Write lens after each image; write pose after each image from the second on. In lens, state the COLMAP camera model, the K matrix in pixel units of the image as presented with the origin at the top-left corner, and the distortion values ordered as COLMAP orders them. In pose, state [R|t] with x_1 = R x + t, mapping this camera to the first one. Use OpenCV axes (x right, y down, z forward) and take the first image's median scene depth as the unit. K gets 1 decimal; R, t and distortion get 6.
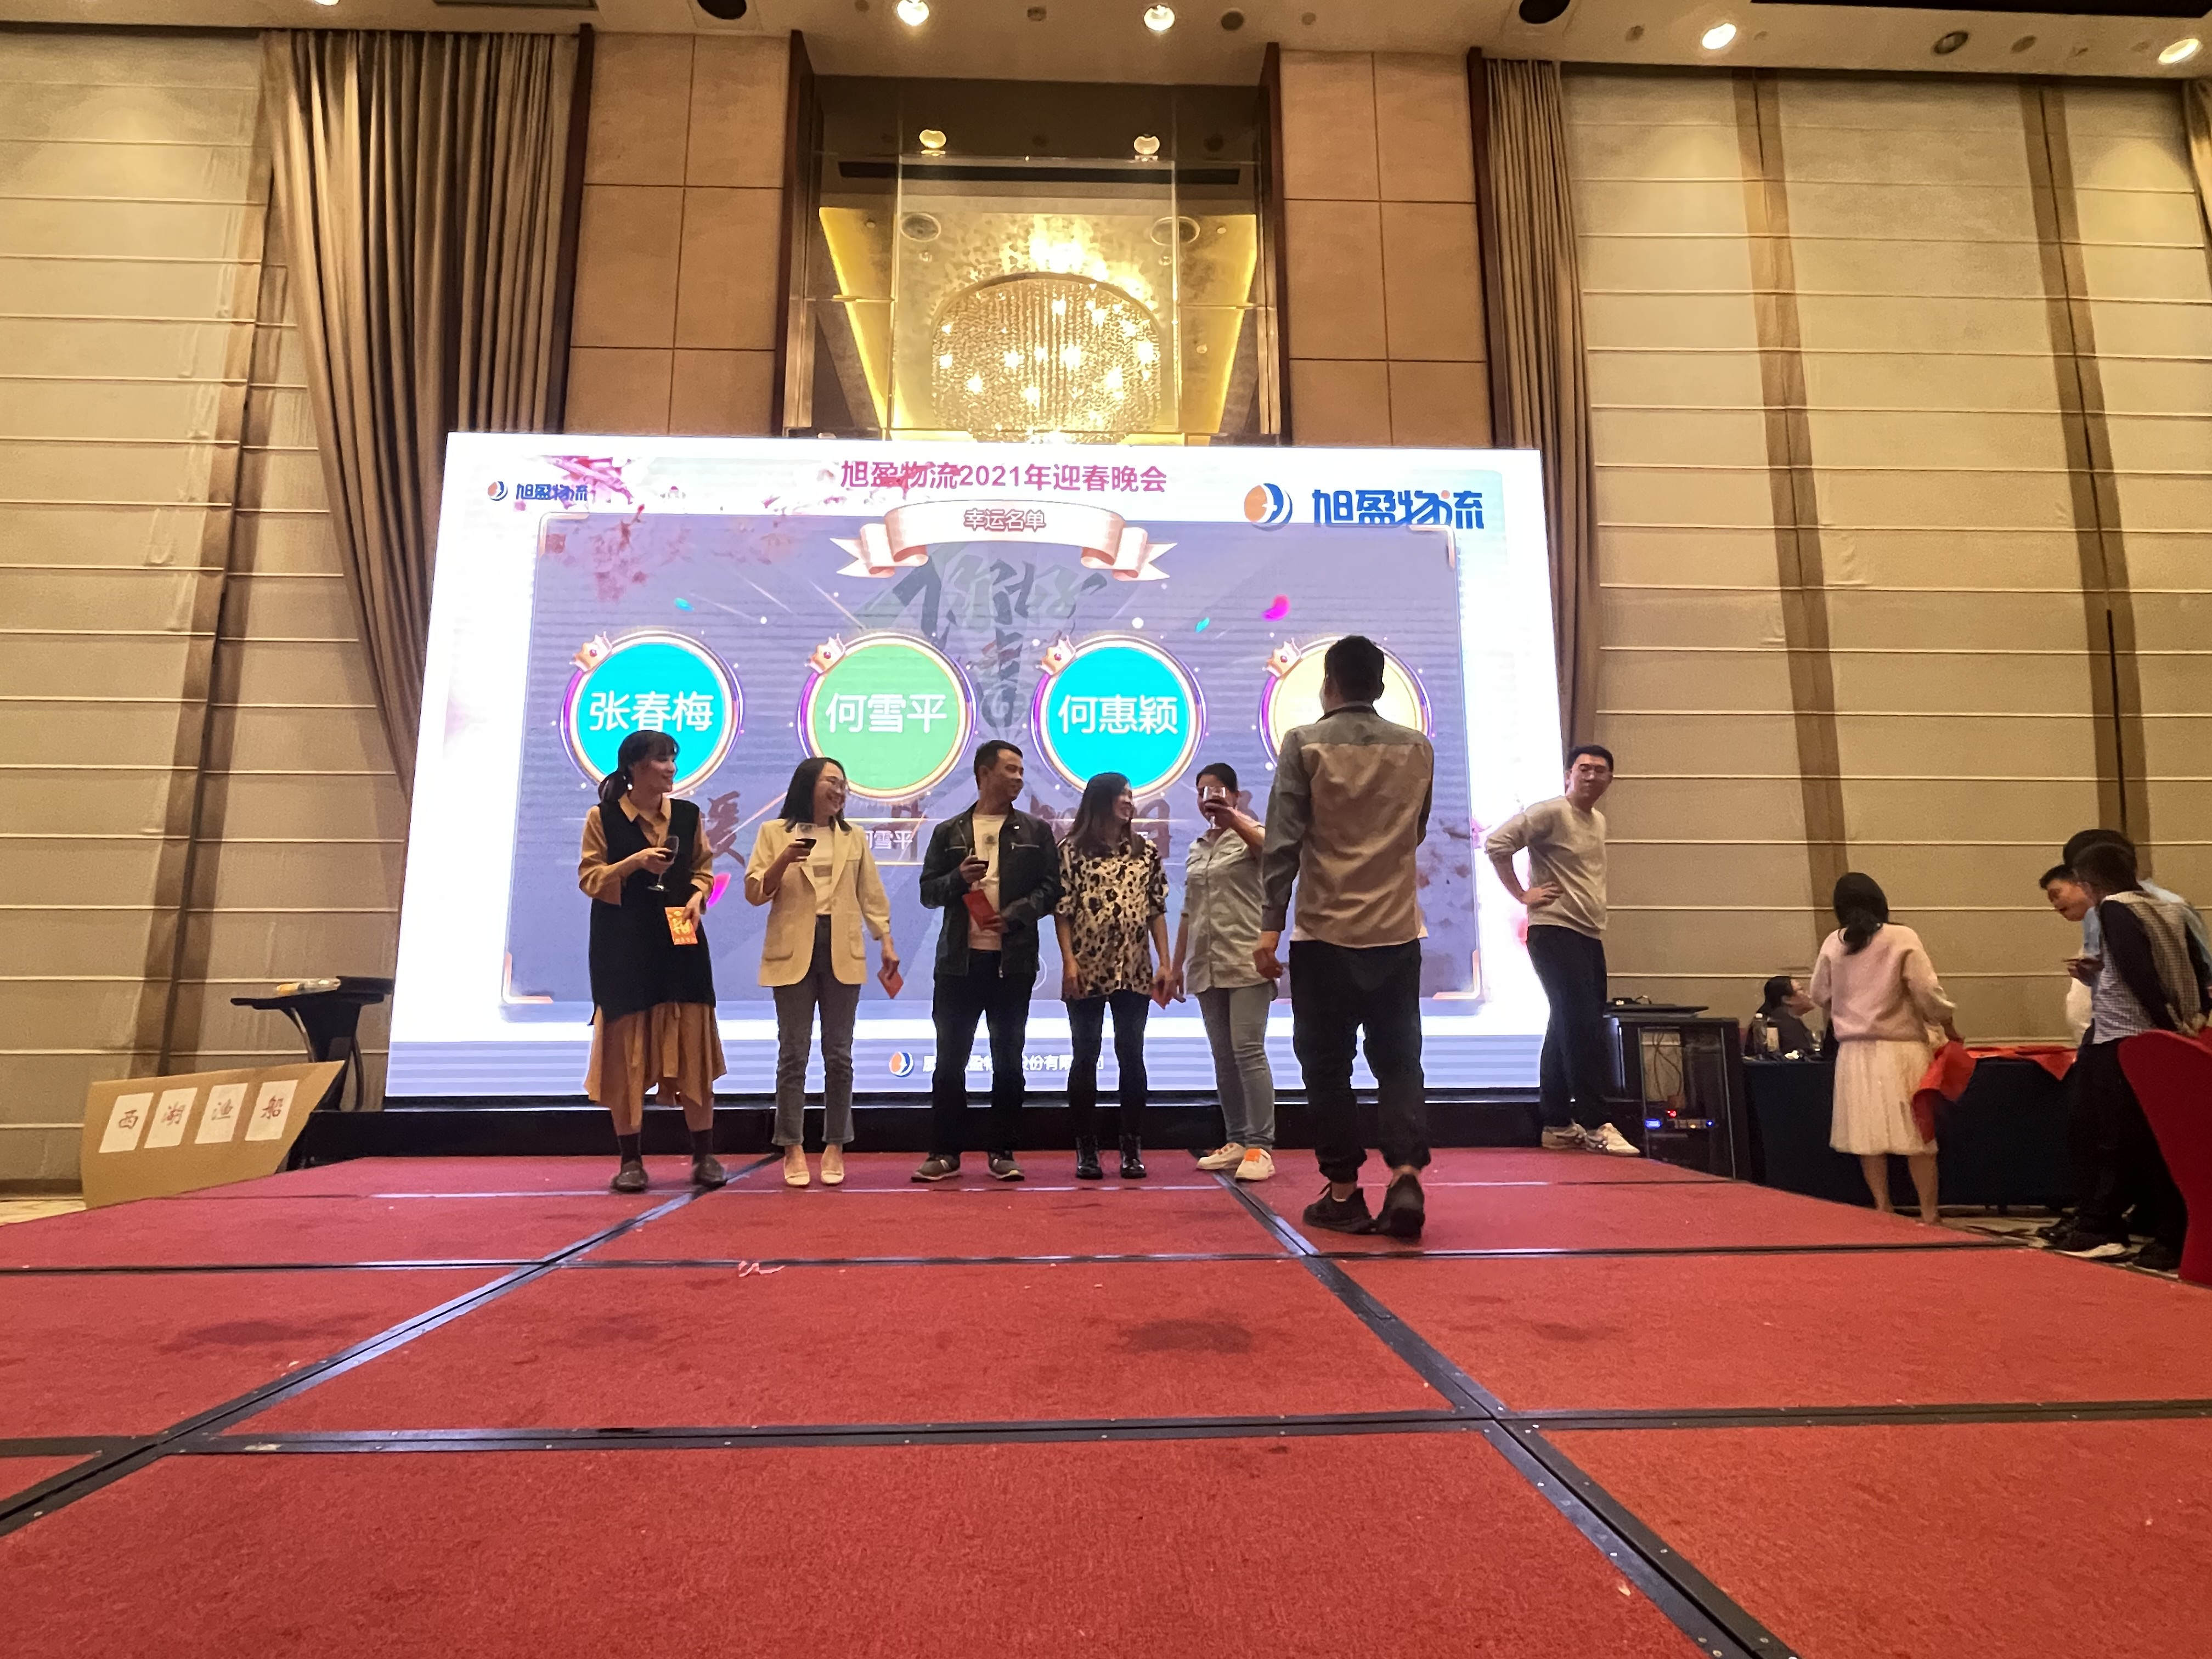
lens RADIAL K [[1172.2, 0, 1111.1], [0, 1172.2, 832.4], [0, 0, 1]] dist [-0.002225, -0.000729]
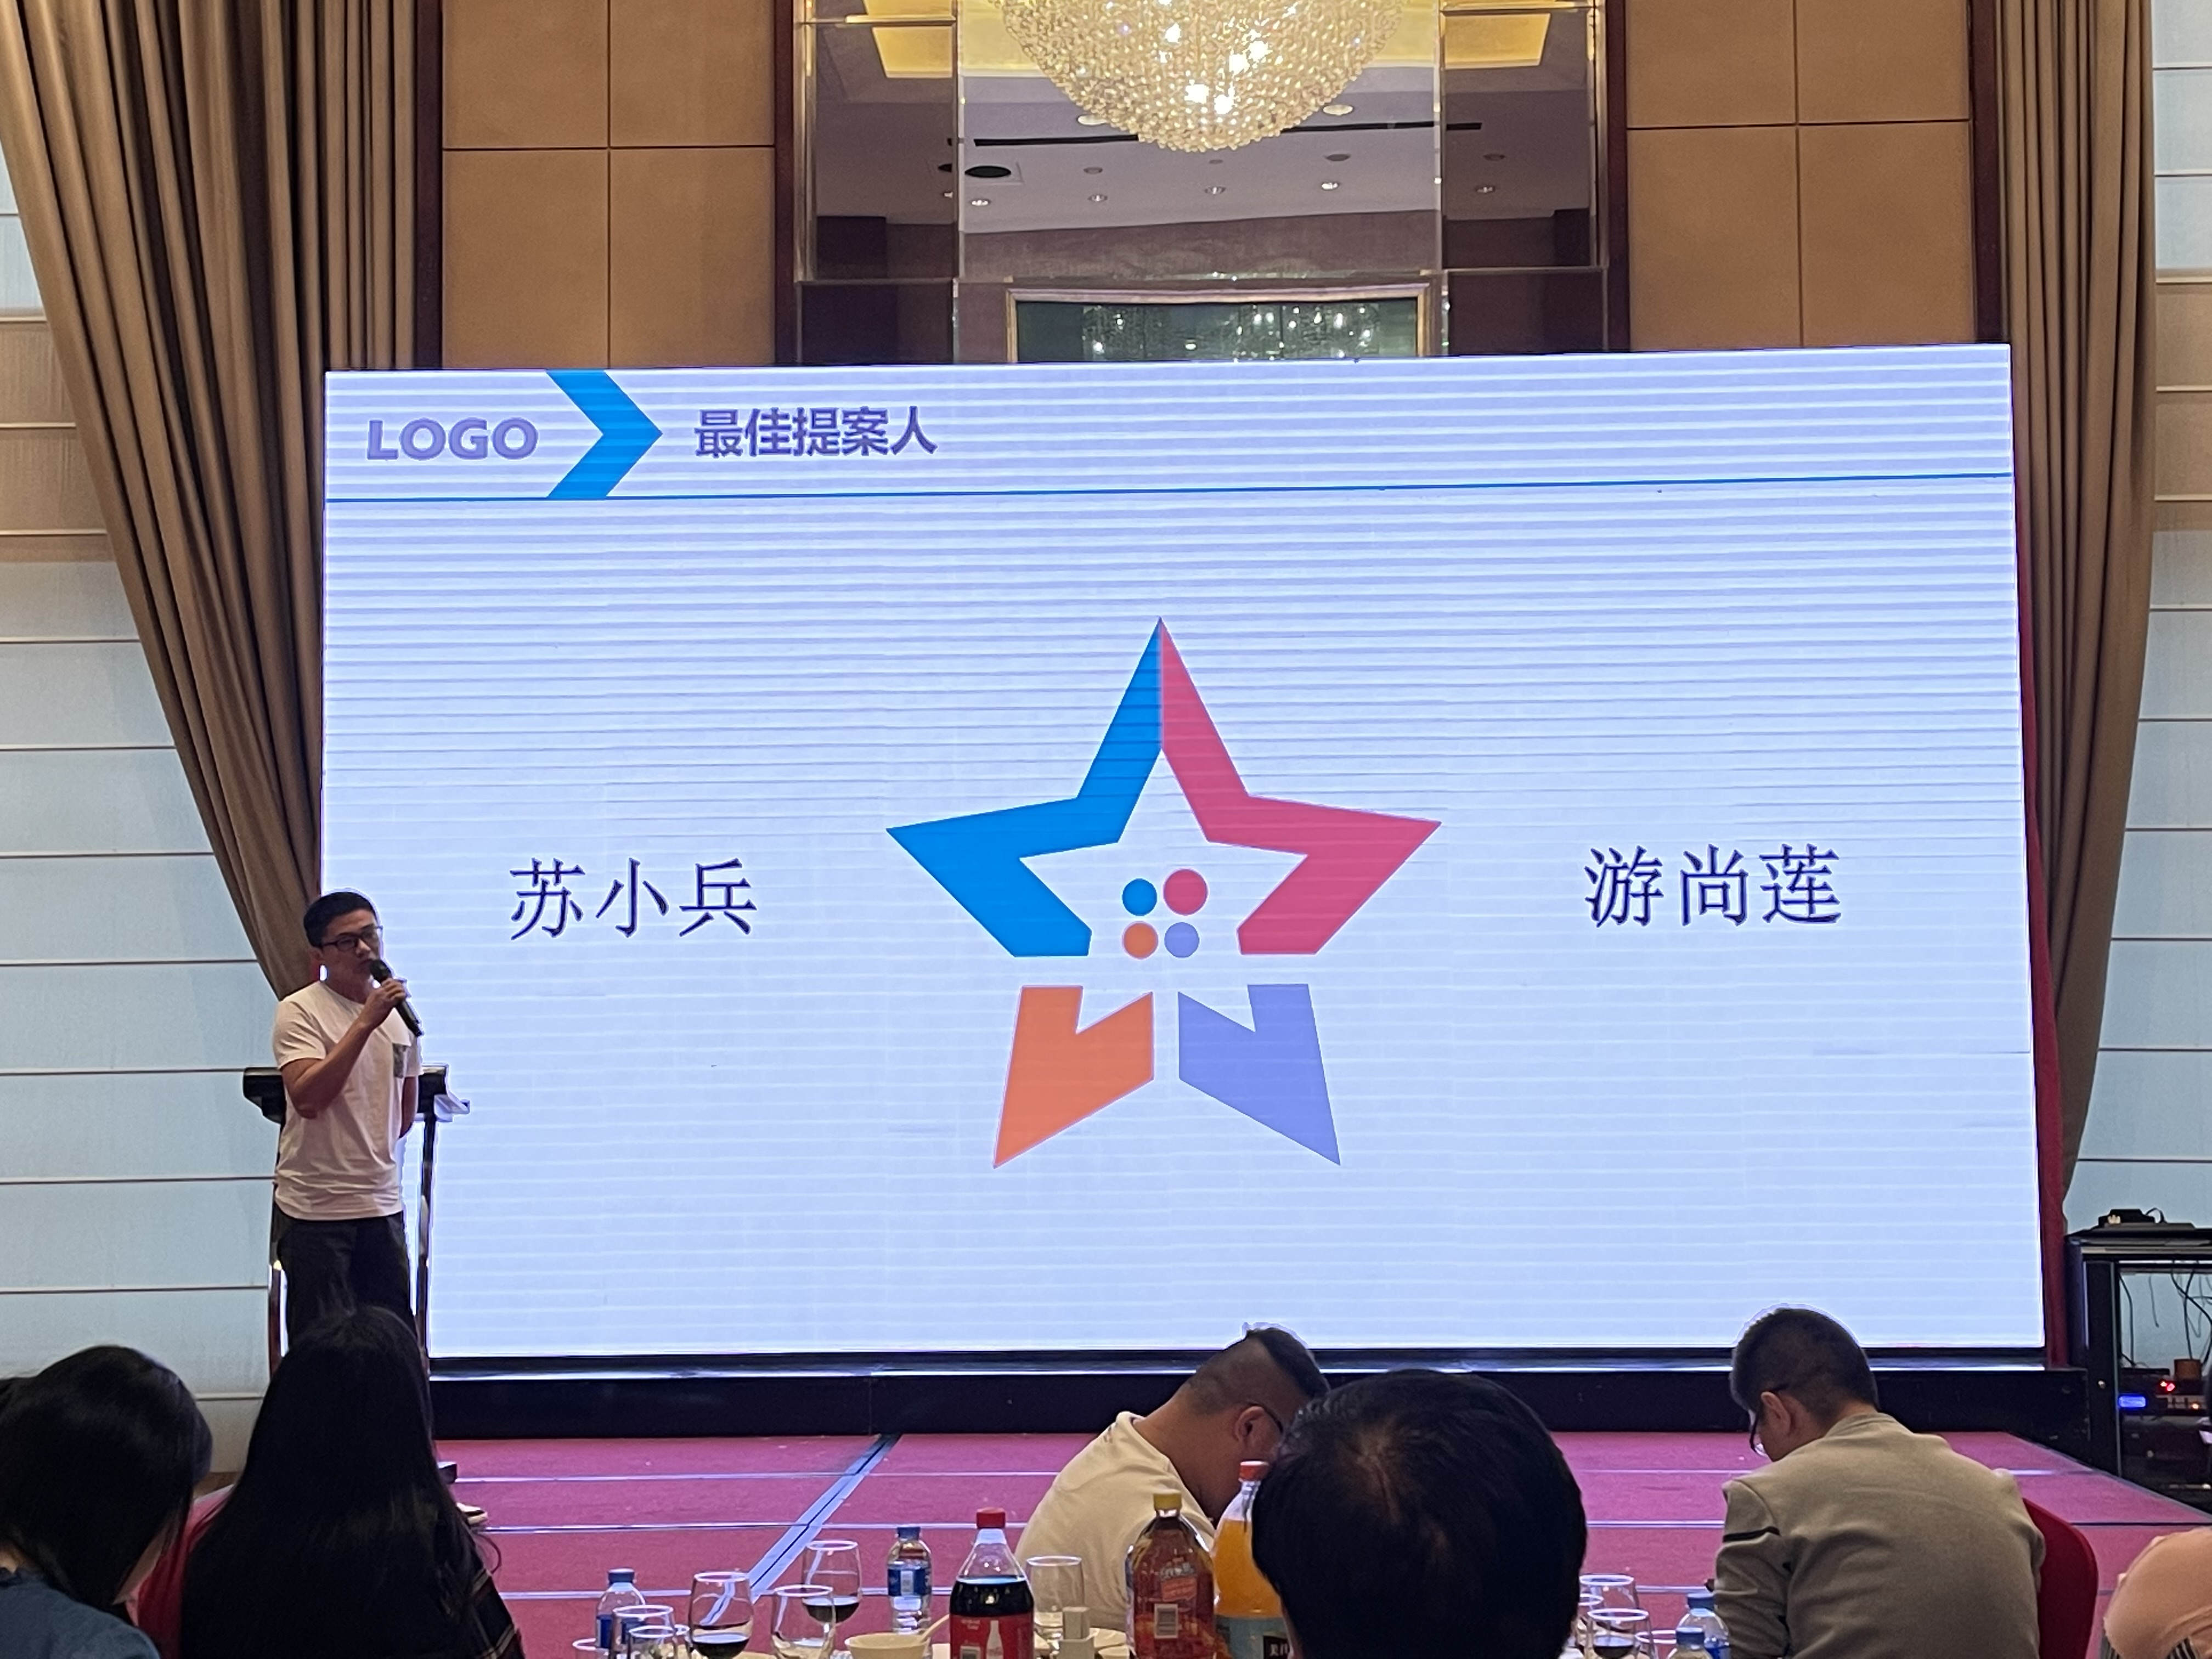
lens RADIAL K [[3481.4, 0, 1103.6], [0, 3481.4, 826.3], [0, 0, 1]] dist [0.070436, 0.028117]
pose [[0.997205, -0.009760, -0.074075, 0.018301], [0.016157, 0.996141, 0.086263, -0.243154], [0.072947, -0.087219, 0.993515, -0.937293]]
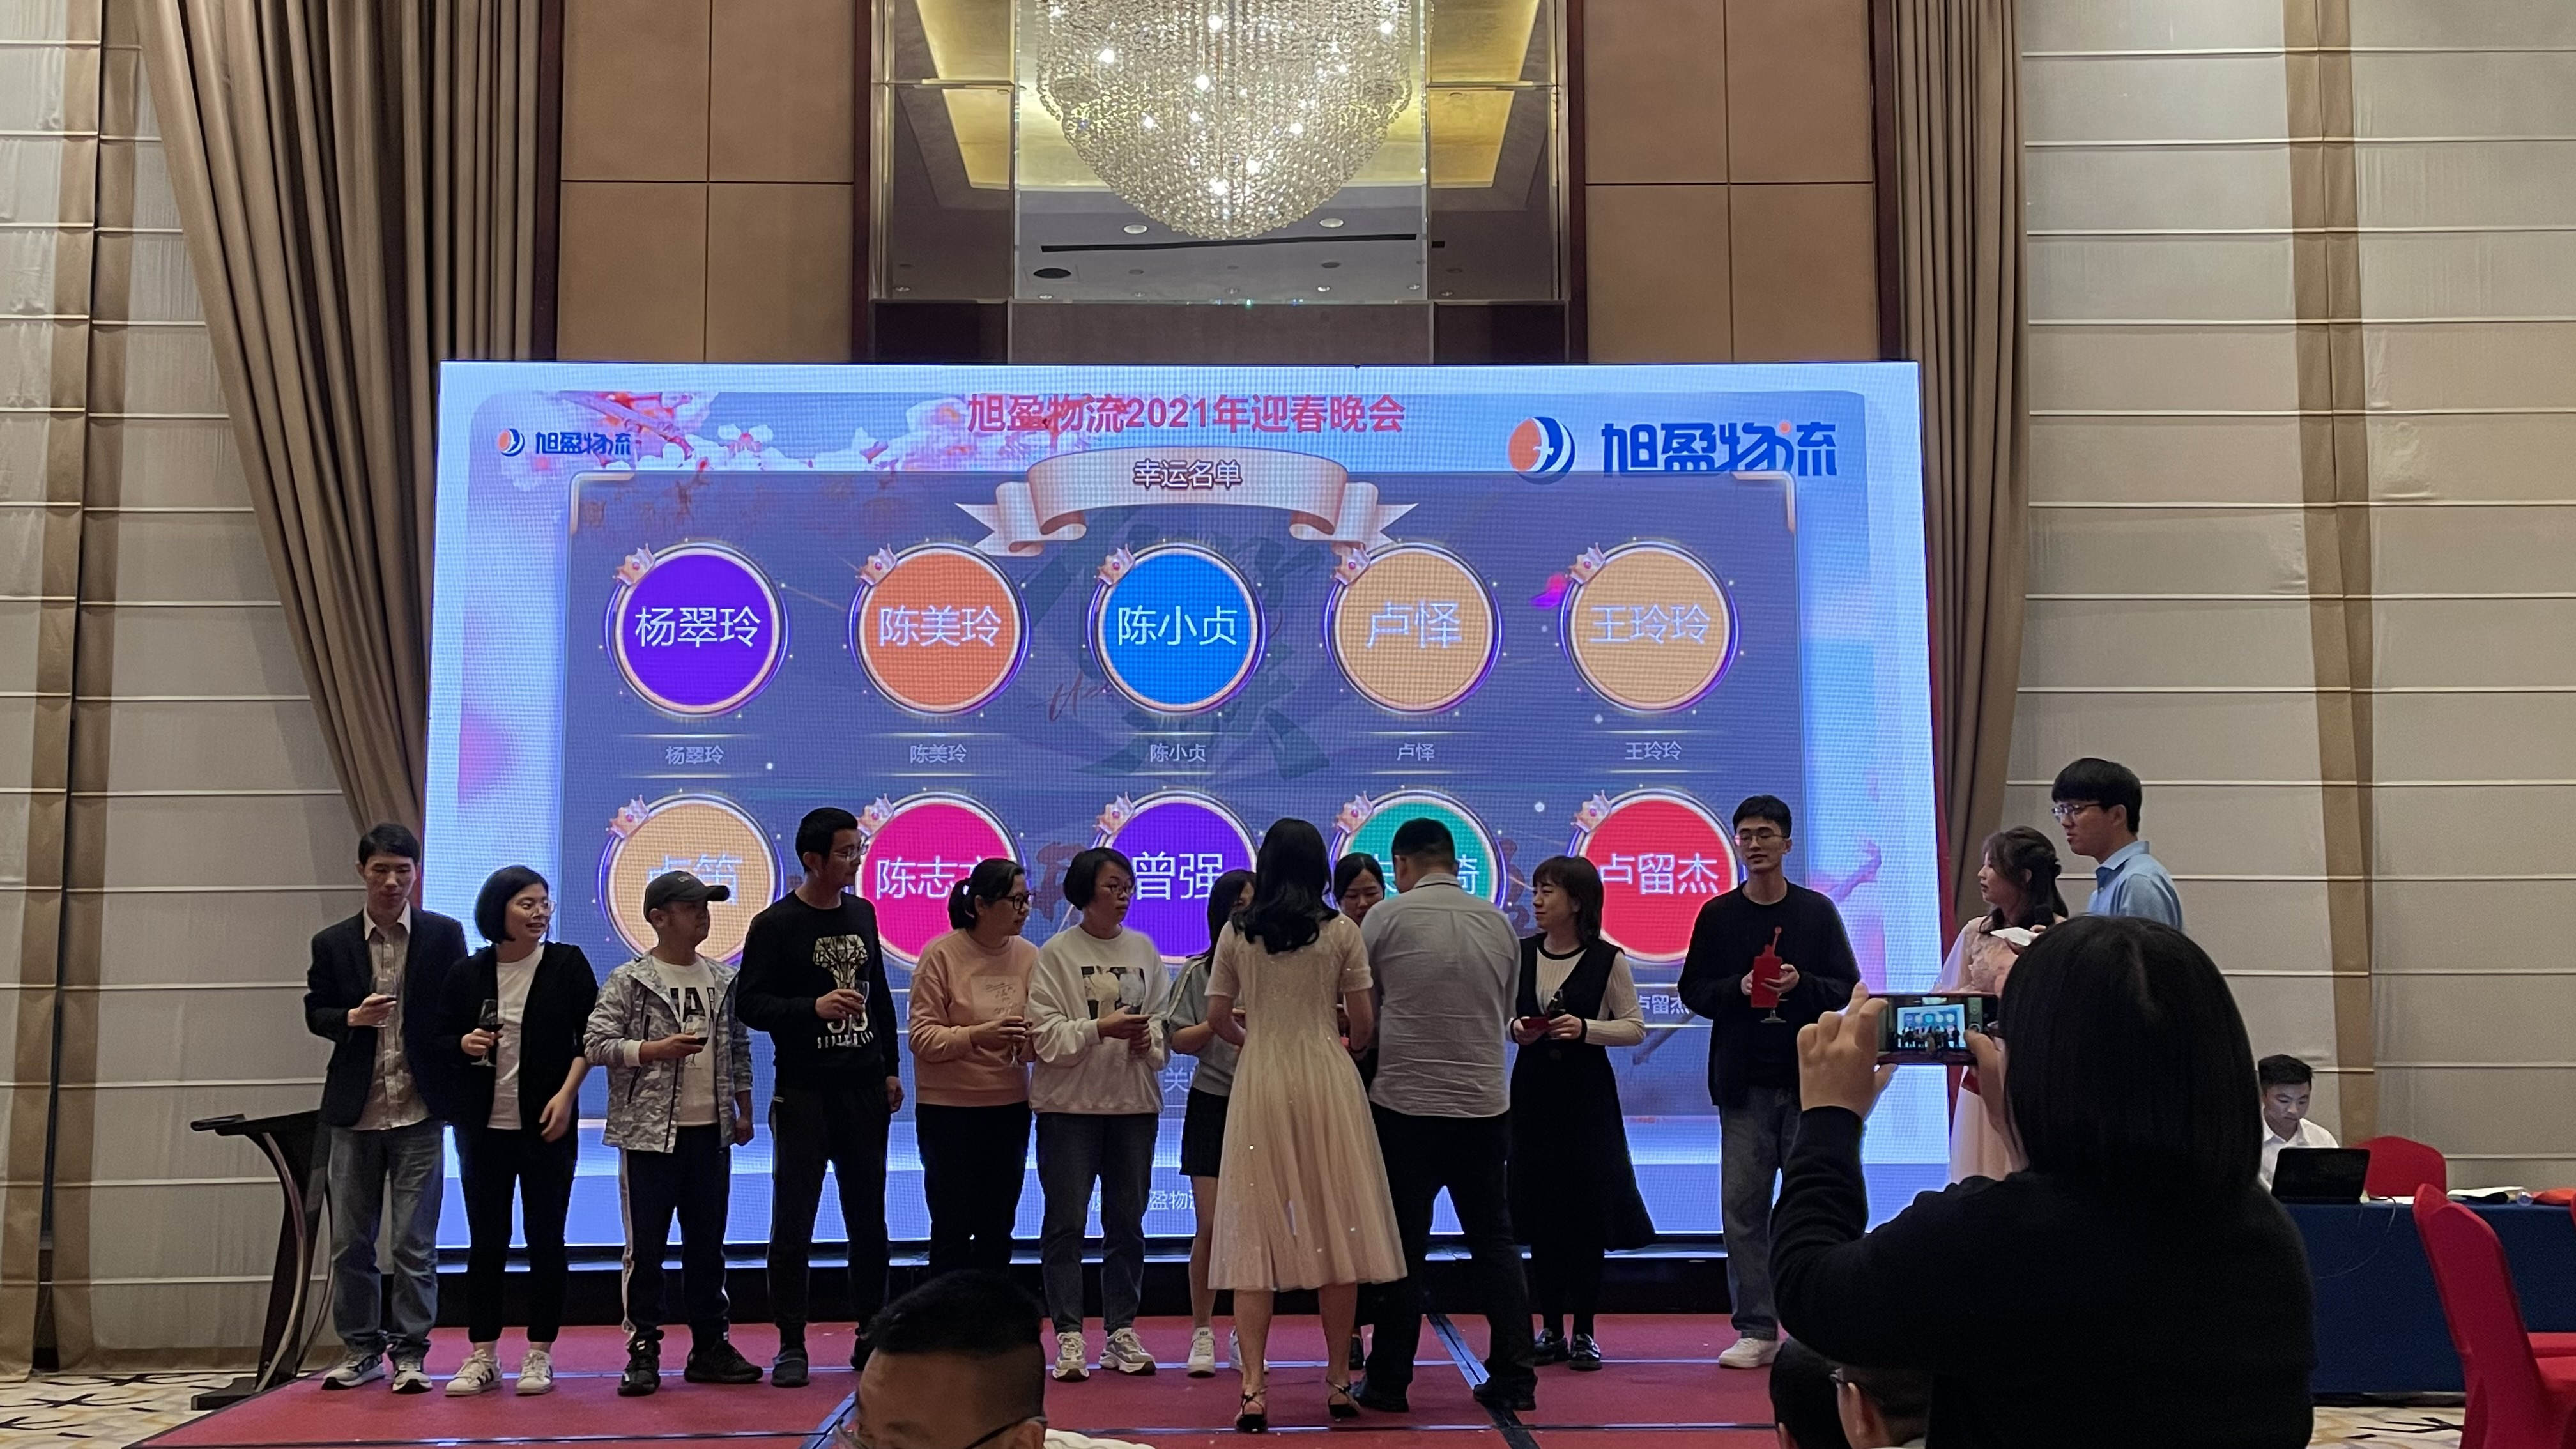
lens RADIAL K [[2452.4, 0, 1286.3], [0, 2452.4, 727.6], [0, 0, 1]] dist [0.129061, -0.205023]
pose [[0.999840, -0.003144, -0.017584, -0.000743], [0.004014, 0.998757, 0.049673, -0.180535], [0.017406, -0.049735, 0.998611, -0.565563]]
